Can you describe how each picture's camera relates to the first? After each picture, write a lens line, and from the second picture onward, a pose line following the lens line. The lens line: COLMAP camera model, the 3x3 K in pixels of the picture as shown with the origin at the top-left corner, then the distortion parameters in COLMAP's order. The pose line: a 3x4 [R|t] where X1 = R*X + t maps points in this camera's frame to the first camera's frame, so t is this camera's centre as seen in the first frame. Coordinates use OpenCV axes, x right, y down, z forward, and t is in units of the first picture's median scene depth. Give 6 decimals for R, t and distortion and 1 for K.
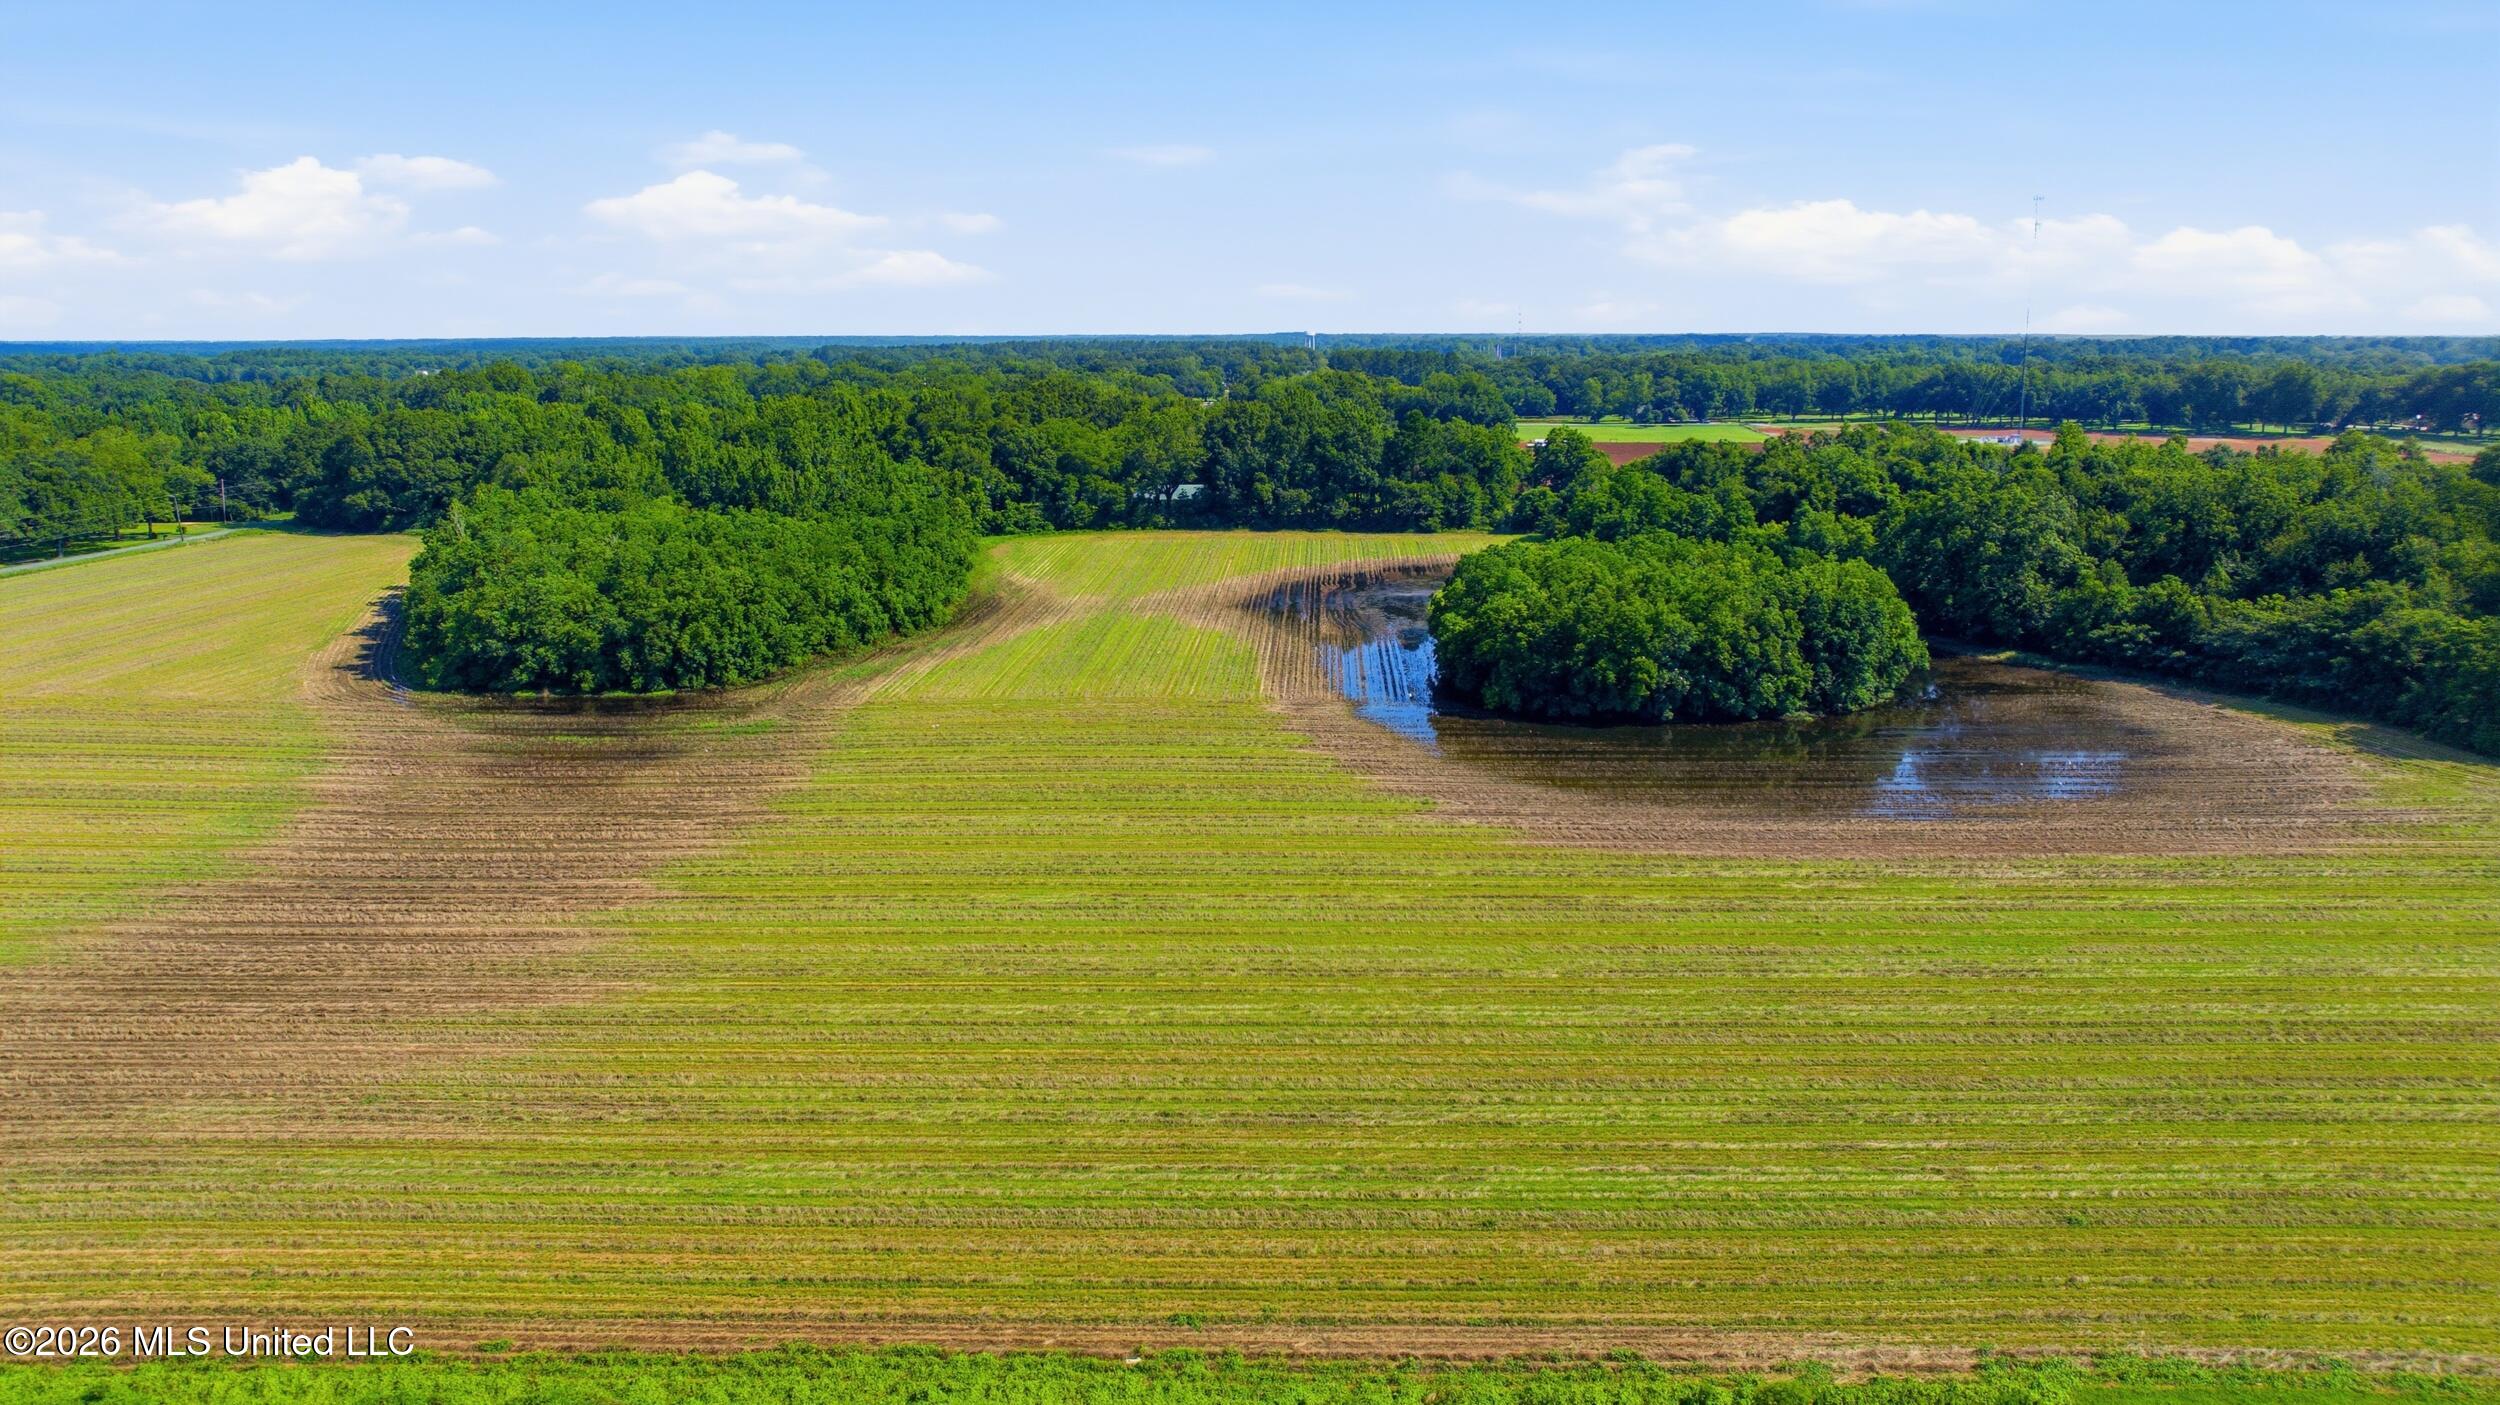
lens RADIAL K [[1756.1, 0, 1266.6], [0, 1756.1, 694.2], [0, 0, 1]] dist [-0.026402, 0.019568]
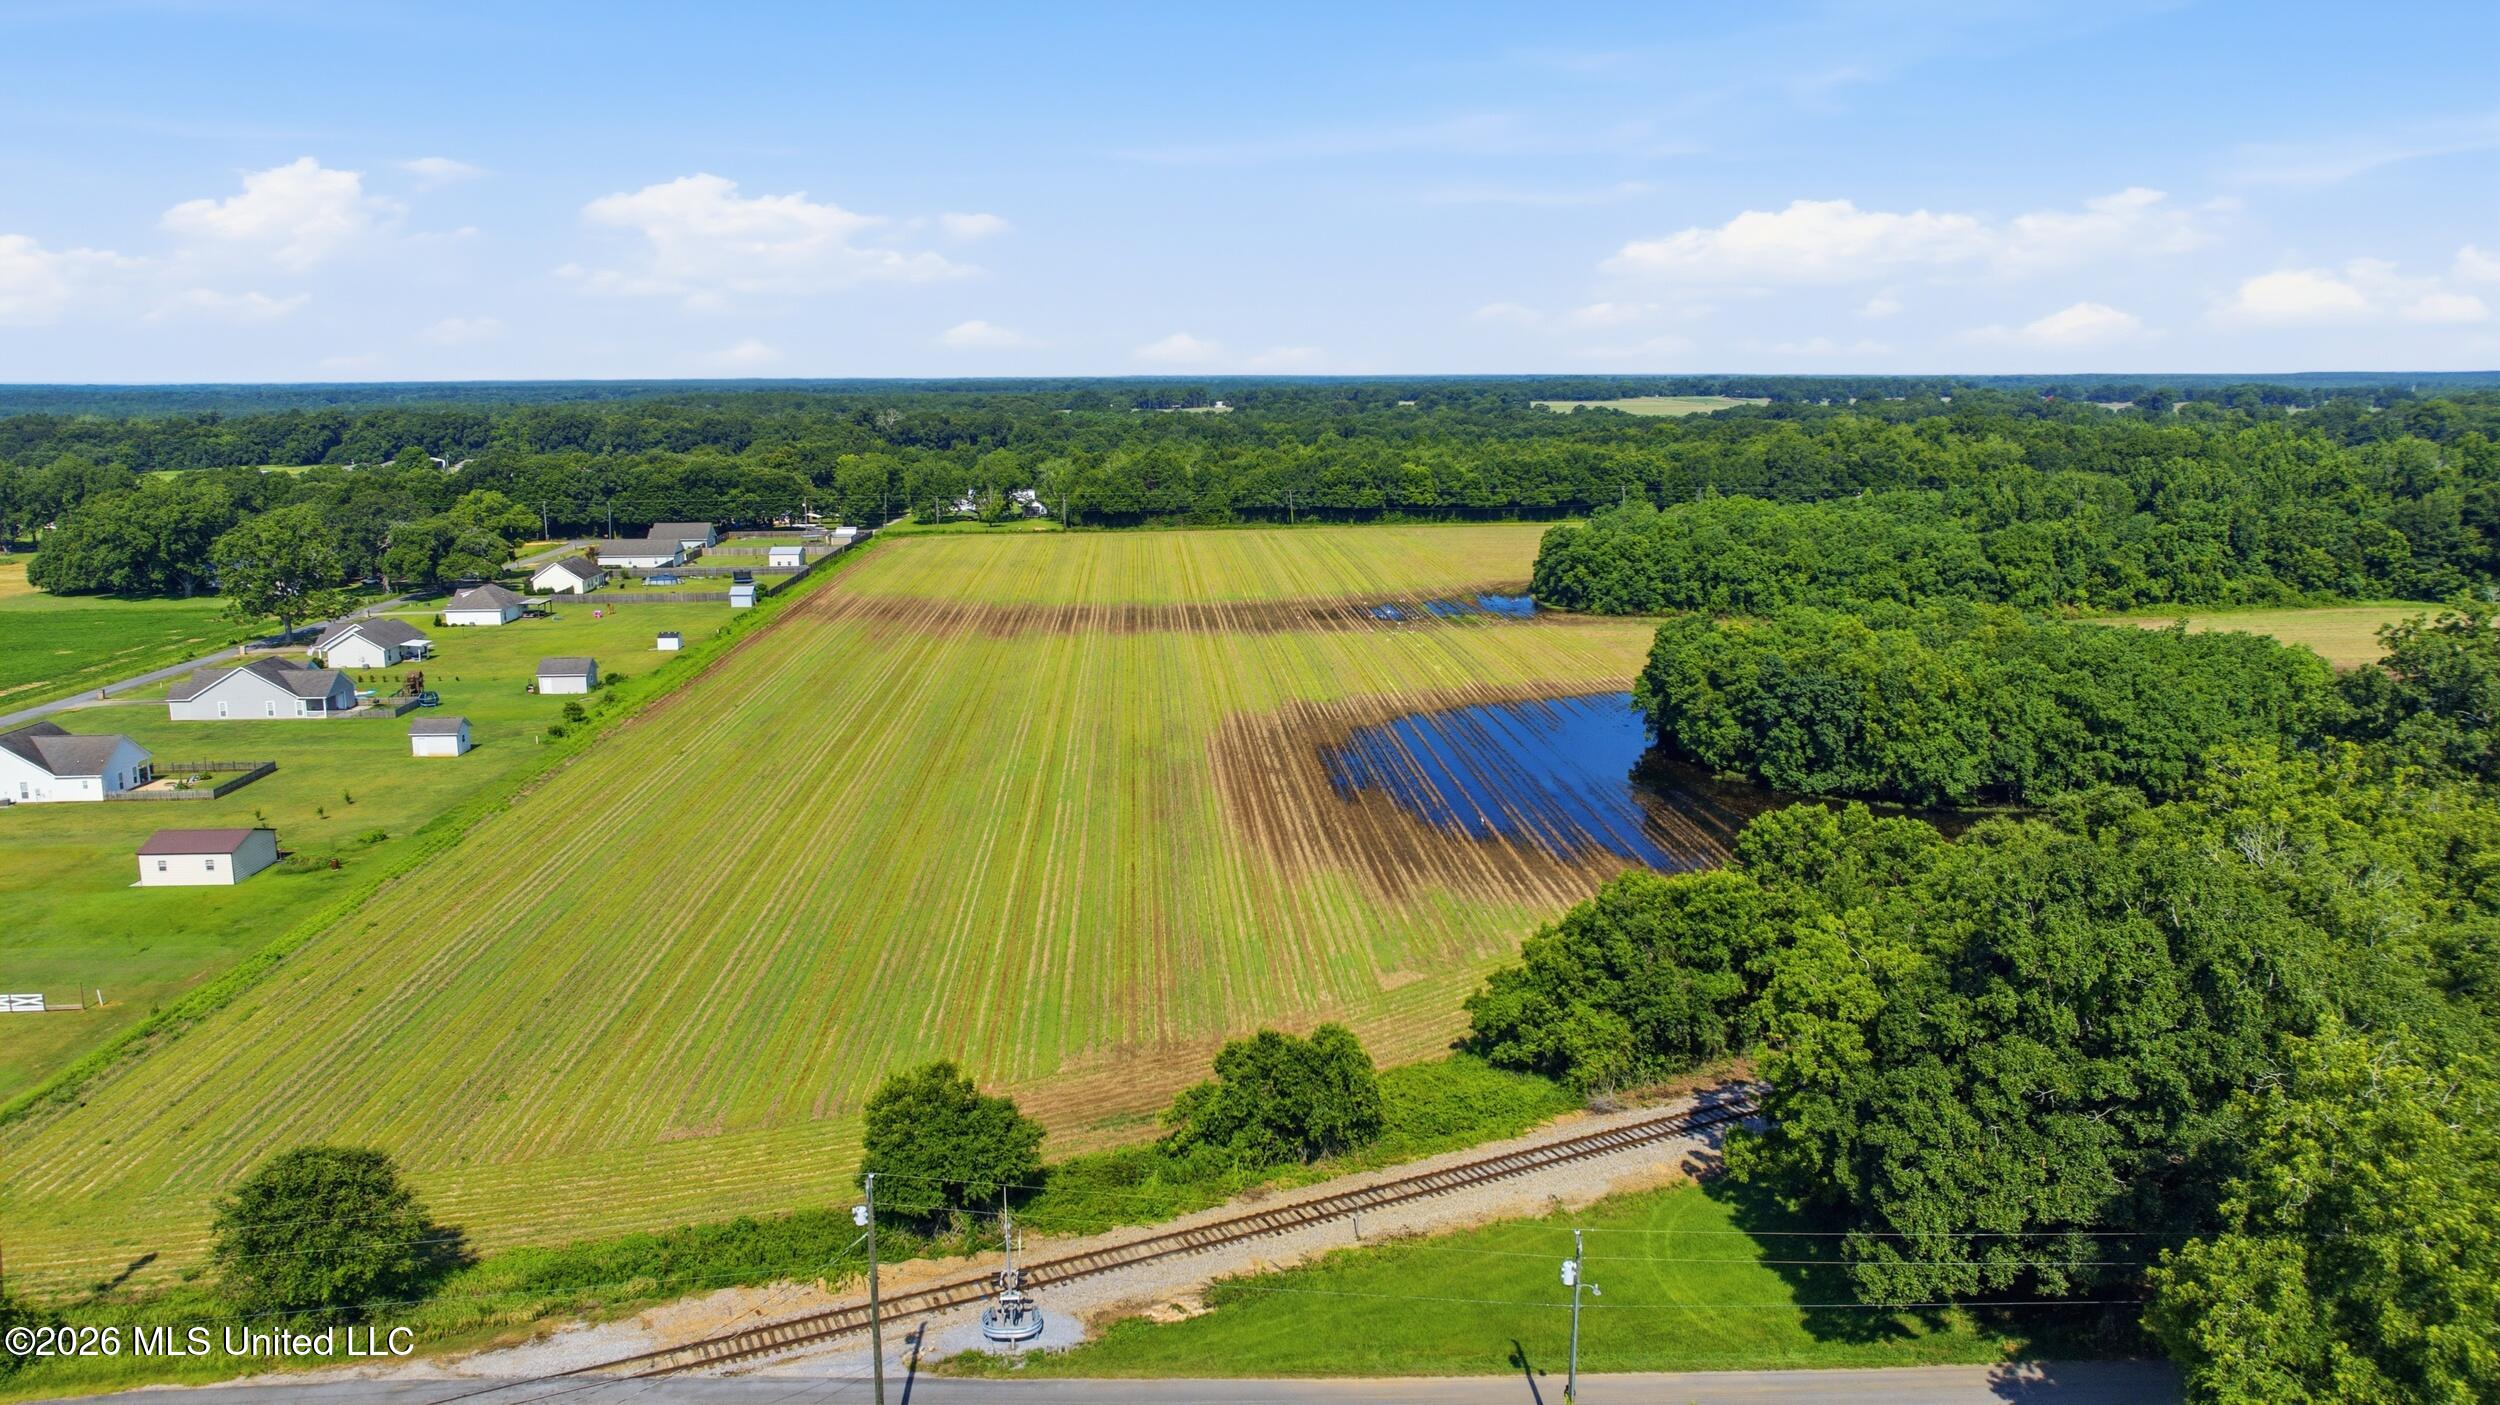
lens RADIAL K [[1756.1, 0, 1253.9], [0, 1756.1, 683.7], [0, 0, 1]] dist [-0.026402, 0.019568]
pose [[0.078921, 0.178906, -0.980696, 0.643384], [-0.197756, 0.967023, 0.160498, -0.073348], [0.977069, 0.181272, 0.111698, 0.336352]]
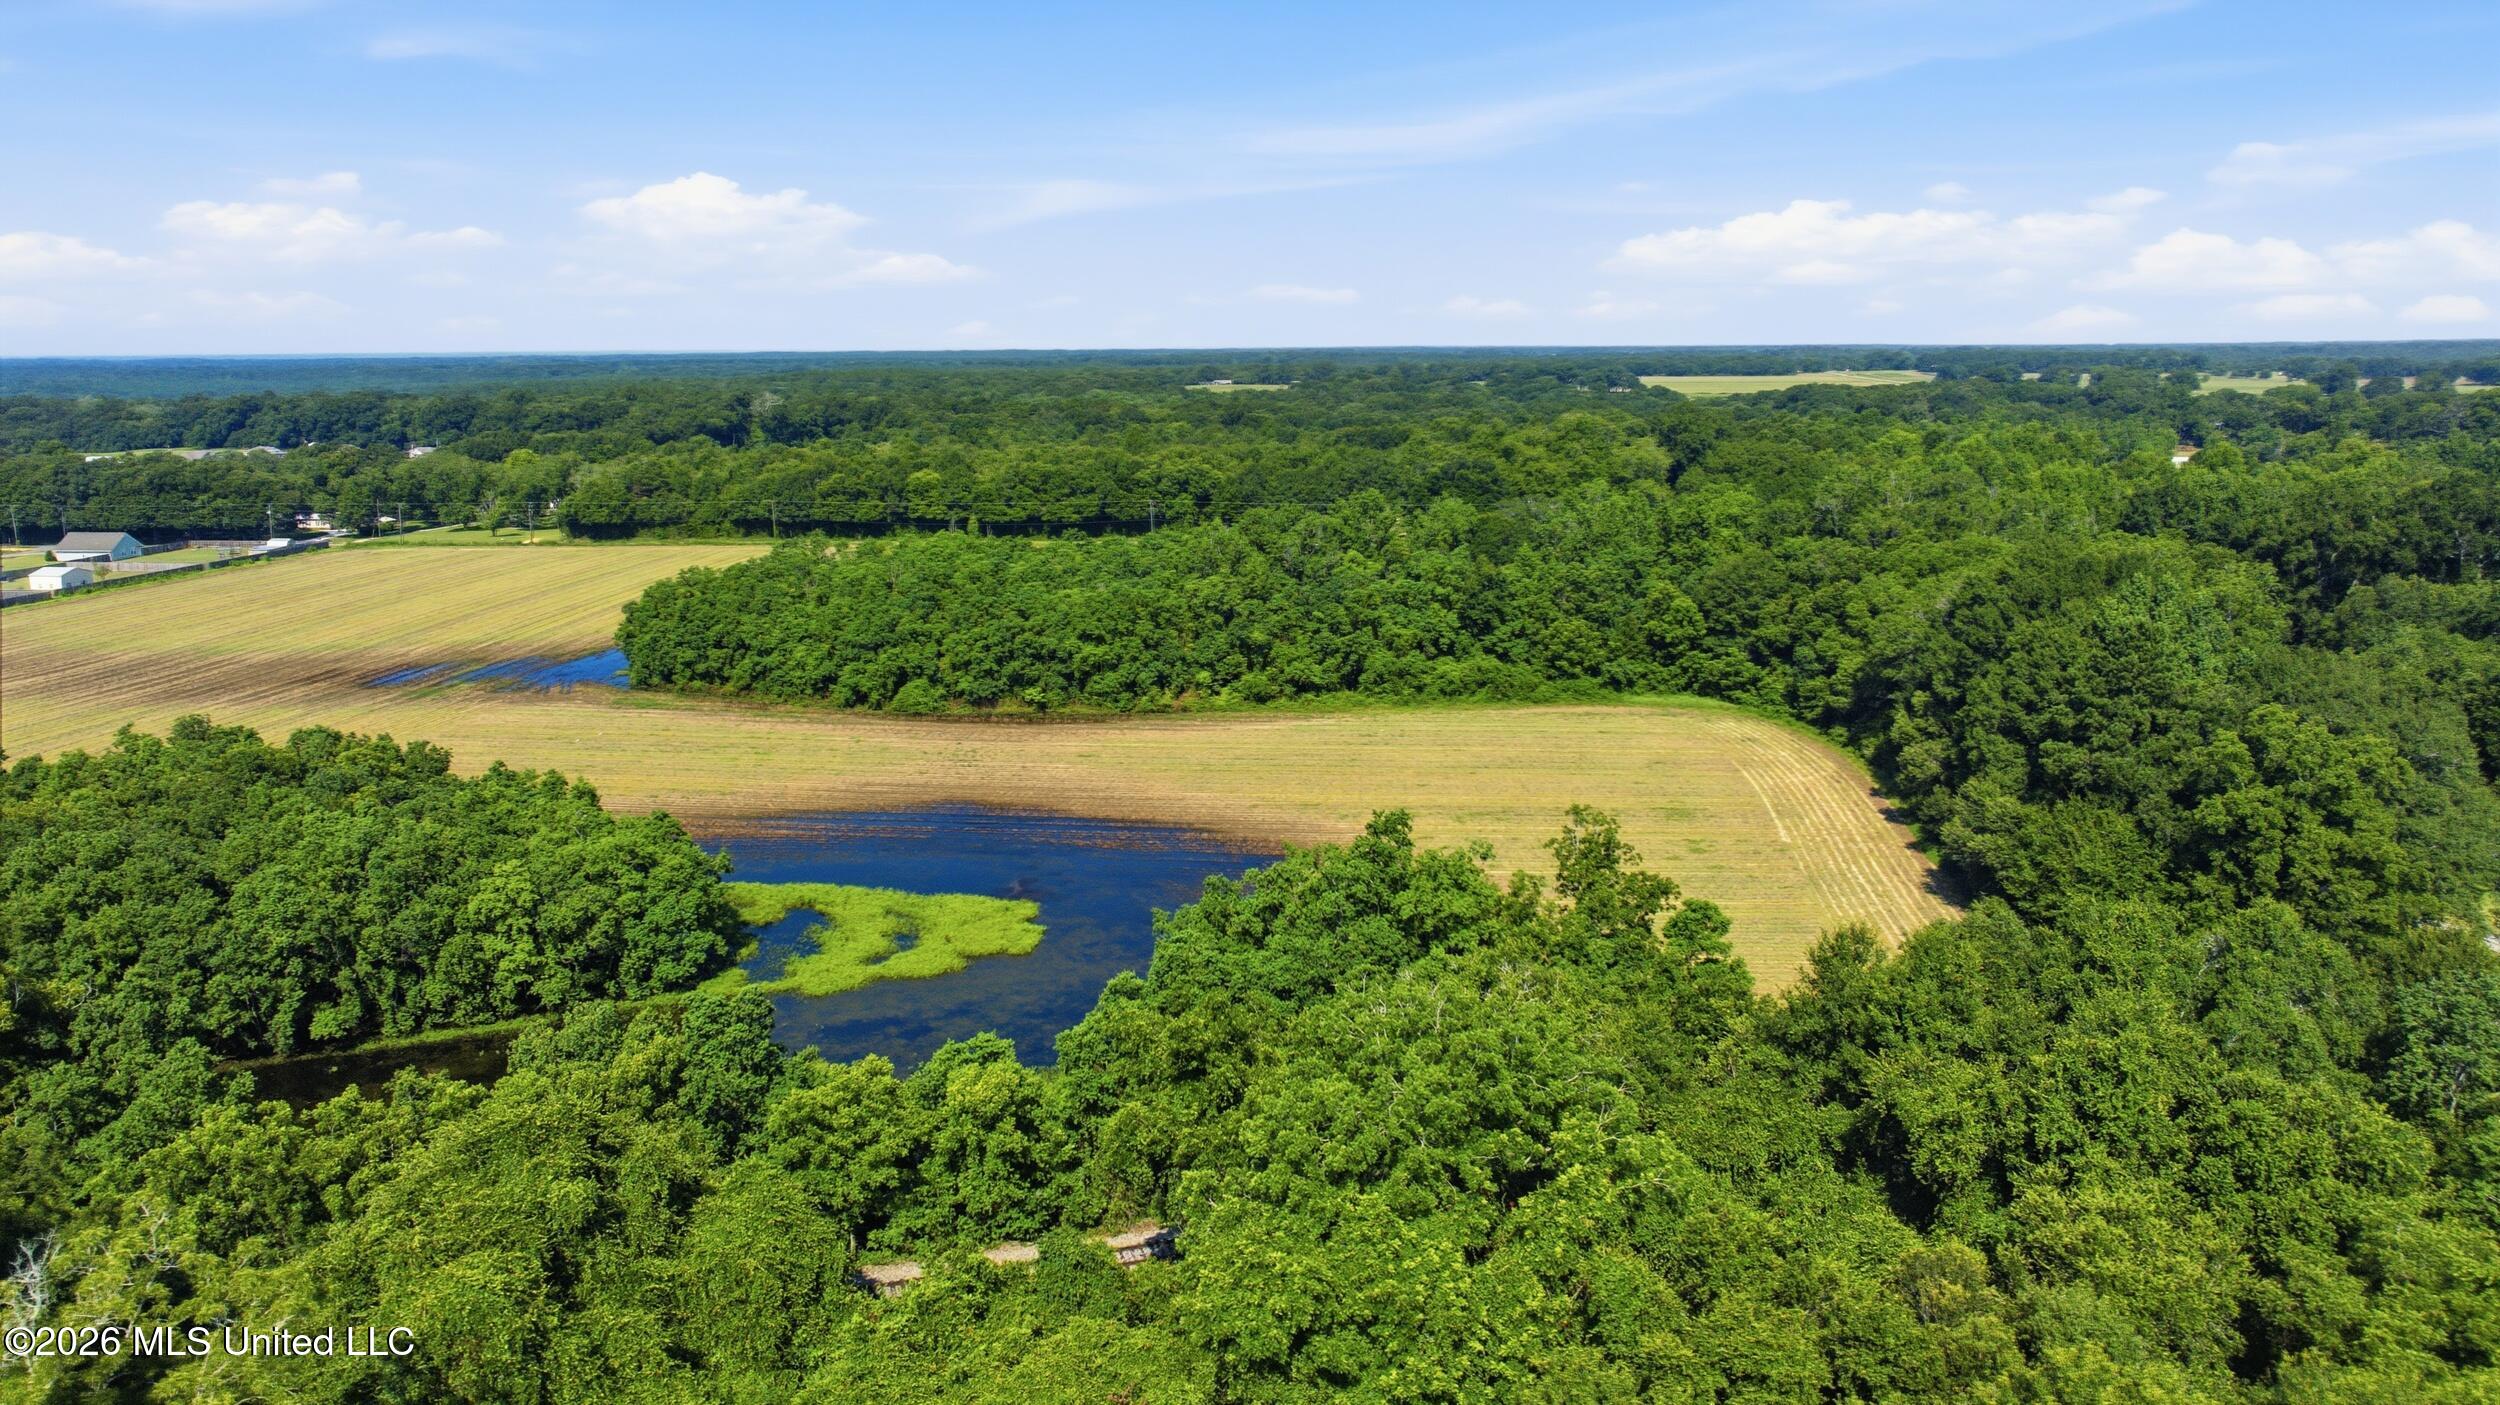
lens RADIAL K [[1756.1, 0, 1254.5], [0, 1756.1, 692.2], [0, 0, 1]] dist [-0.026402, 0.019568]
pose [[-0.086425, 0.199963, -0.975984, 0.460606], [-0.193855, 0.957550, 0.213352, -0.190188], [0.977216, 0.207638, -0.043993, 0.849276]]
